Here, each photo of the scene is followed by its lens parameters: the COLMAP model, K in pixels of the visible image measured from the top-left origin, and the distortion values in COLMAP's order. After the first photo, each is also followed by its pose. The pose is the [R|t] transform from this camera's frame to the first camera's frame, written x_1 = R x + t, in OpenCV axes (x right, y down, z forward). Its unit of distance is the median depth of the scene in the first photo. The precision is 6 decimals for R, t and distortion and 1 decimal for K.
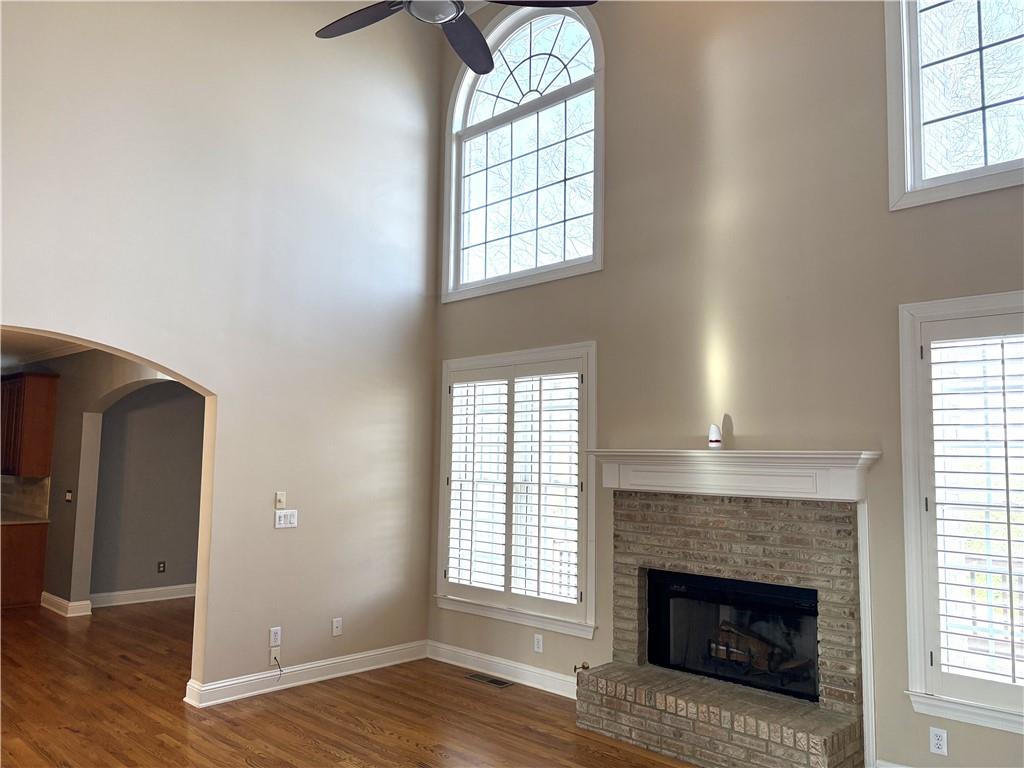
lens RADIAL K [[779.9, 0, 514.5], [0, 779.9, 389.1], [0, 0, 1]] dist [0.043890, -0.051212]
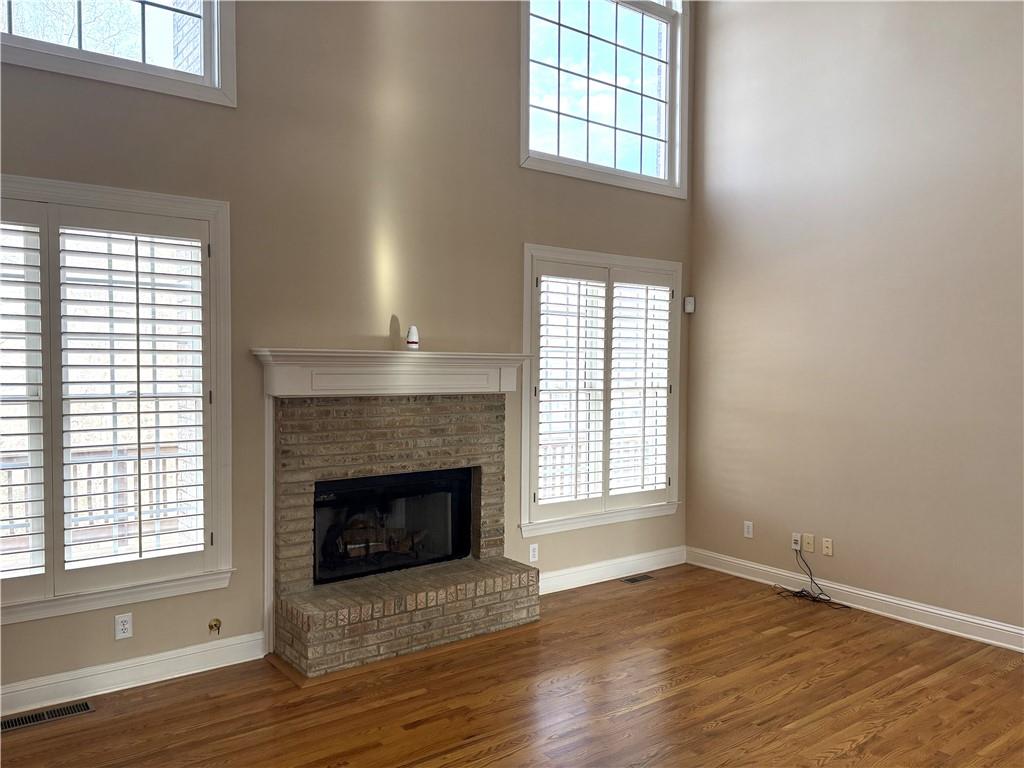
lens RADIAL K [[786.6, 0, 512.0], [0, 786.6, 384.0], [0, 0, 1]] dist [0.102088, -0.170195]
pose [[0.140177, -0.039917, 0.989322, -0.744739], [-0.095388, 0.993995, 0.053621, 0.053147], [-0.985521, -0.101886, 0.135527, 0.728988]]
